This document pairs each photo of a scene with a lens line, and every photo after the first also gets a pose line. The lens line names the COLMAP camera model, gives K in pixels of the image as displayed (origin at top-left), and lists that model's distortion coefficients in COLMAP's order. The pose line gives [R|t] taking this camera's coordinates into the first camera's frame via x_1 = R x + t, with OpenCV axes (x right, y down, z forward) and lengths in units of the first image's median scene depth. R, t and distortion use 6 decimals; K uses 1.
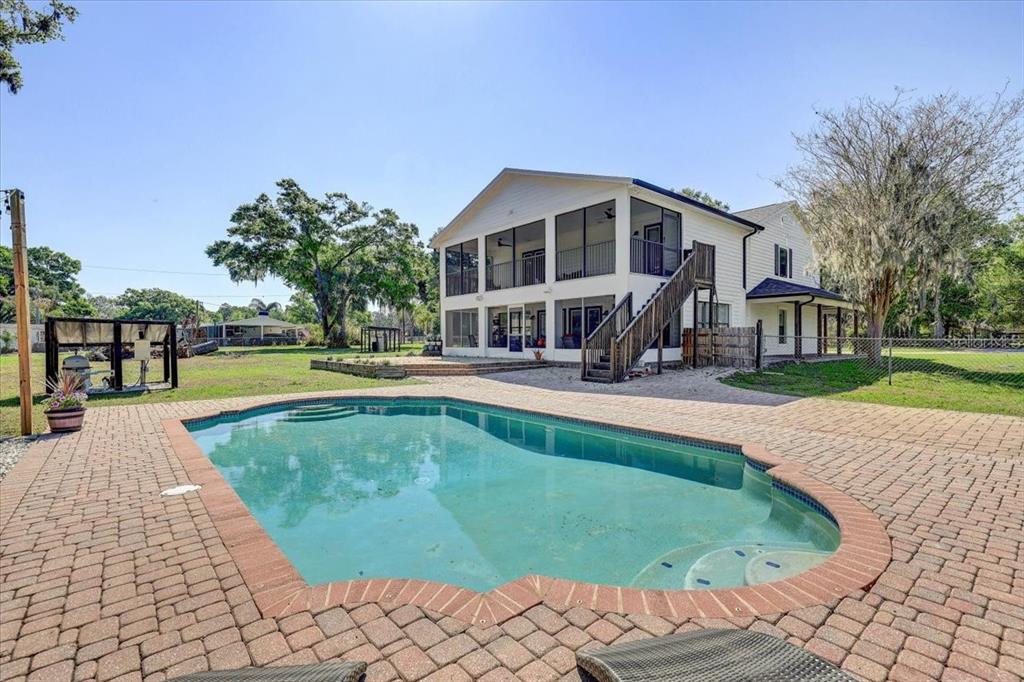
lens RADIAL K [[471.7, 0, 512.0], [0, 471.7, 341.0], [0, 0, 1]] dist [0.000445, -0.000040]
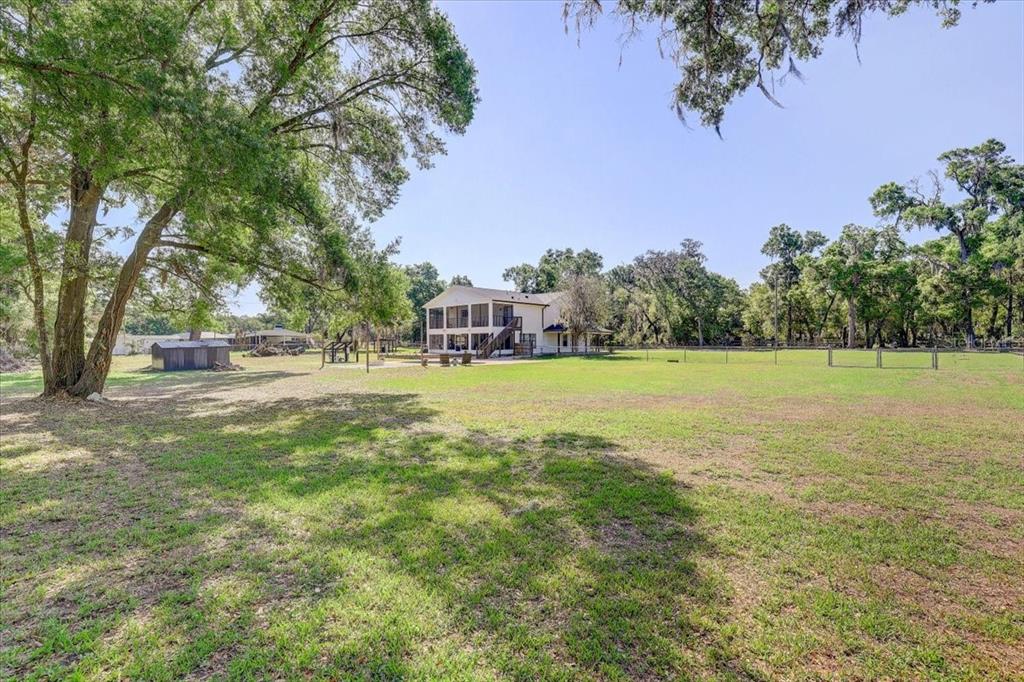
lens RADIAL K [[471.7, 0, 512.0], [0, 471.7, 341.0], [0, 0, 1]] dist [0.000445, -0.000040]
pose [[0.994548, -0.001250, 0.104276, 0.036984], [0.002041, 0.999970, -0.007487, -0.015777], [-0.104263, 0.007660, 0.994520, -1.858657]]
